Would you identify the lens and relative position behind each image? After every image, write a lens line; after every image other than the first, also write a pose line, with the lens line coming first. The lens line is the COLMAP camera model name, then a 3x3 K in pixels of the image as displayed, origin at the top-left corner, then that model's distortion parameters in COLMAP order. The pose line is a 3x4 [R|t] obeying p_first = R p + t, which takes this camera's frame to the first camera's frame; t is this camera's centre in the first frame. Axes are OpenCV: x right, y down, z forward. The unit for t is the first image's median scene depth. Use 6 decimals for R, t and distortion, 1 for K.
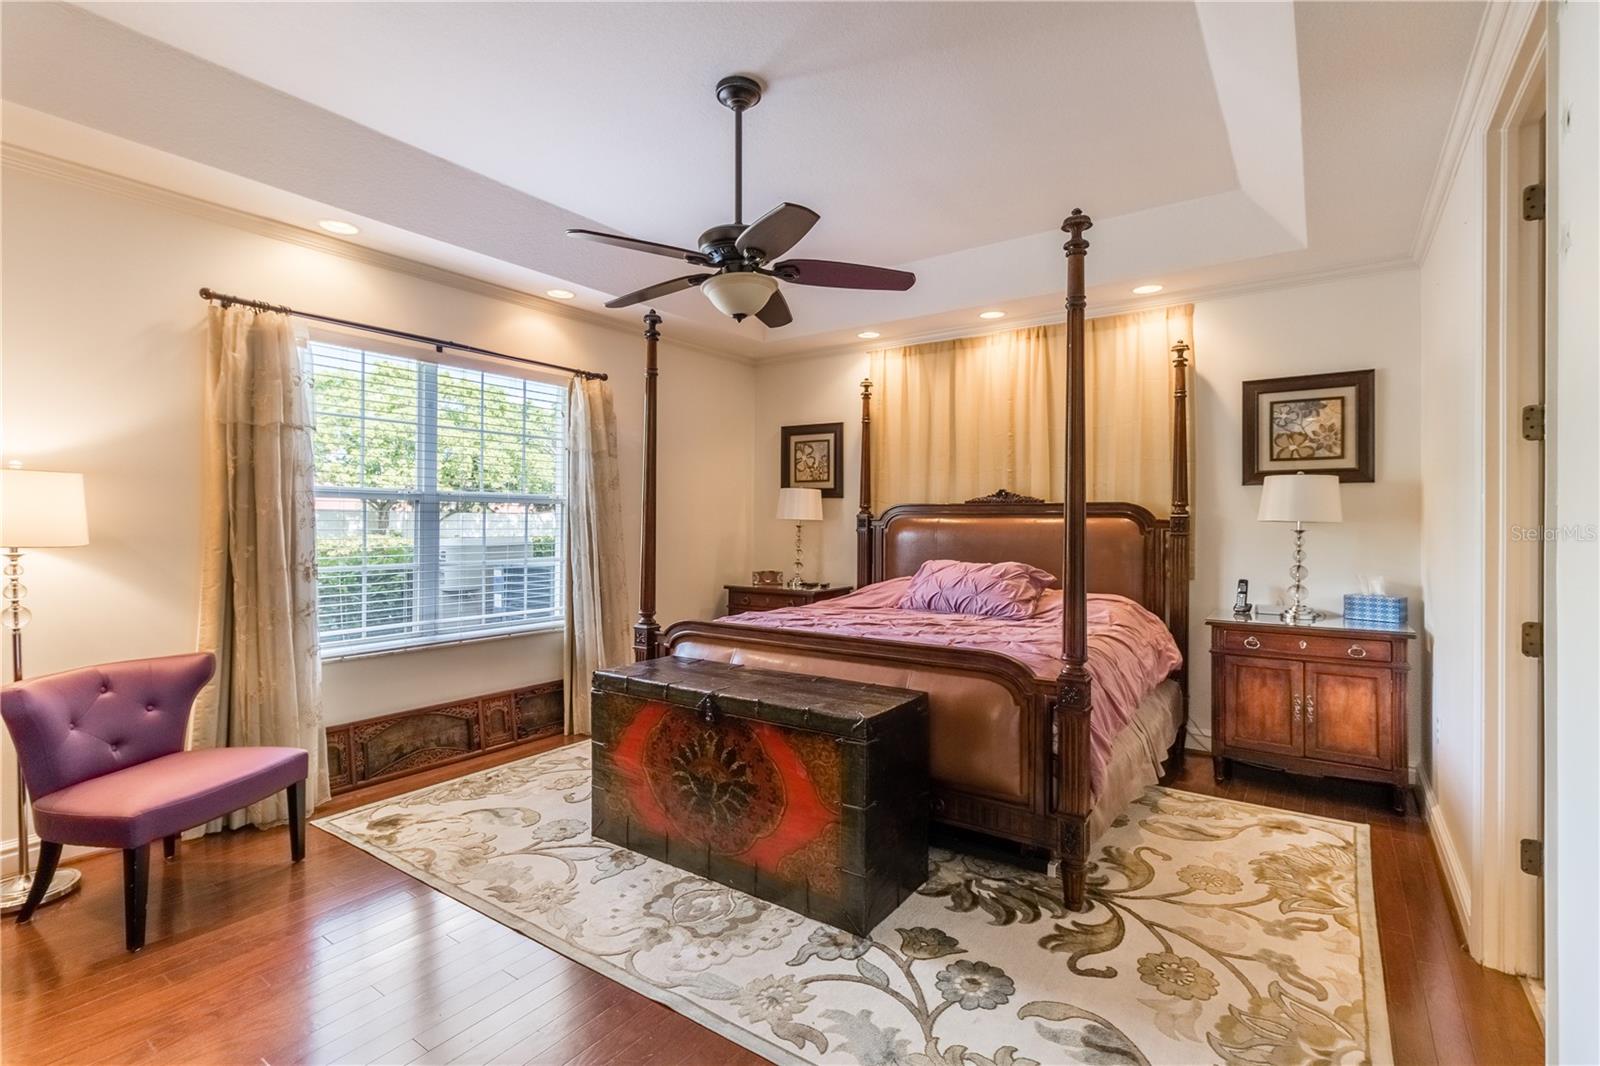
lens RADIAL K [[740.3, 0, 770.2], [0, 740.3, 527.3], [0, 0, 1]] dist [-0.006091, 0.003476]
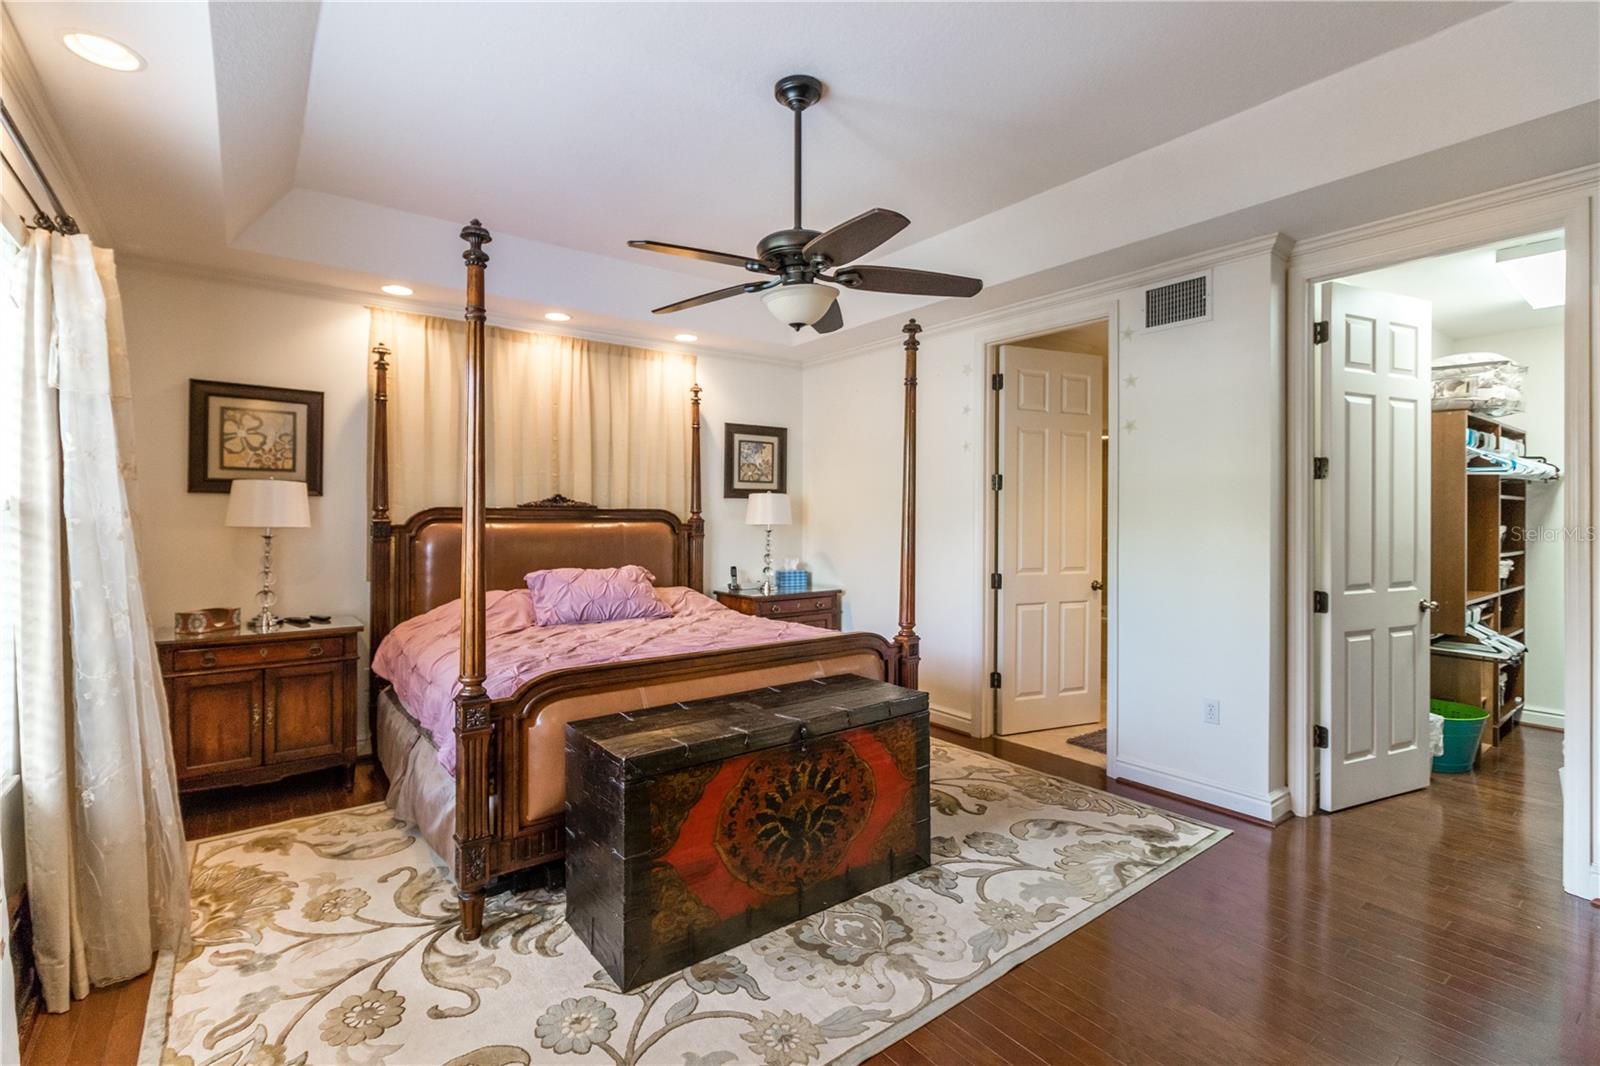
lens RADIAL K [[740.3, 0, 791.4], [0, 740.3, 523.7], [0, 0, 1]] dist [-0.006091, 0.003476]
pose [[0.288541, -0.013500, 0.957372, -0.718859], [0.006238, 0.999906, 0.012220, -0.028749], [-0.957447, 0.002446, 0.288598, 0.542306]]
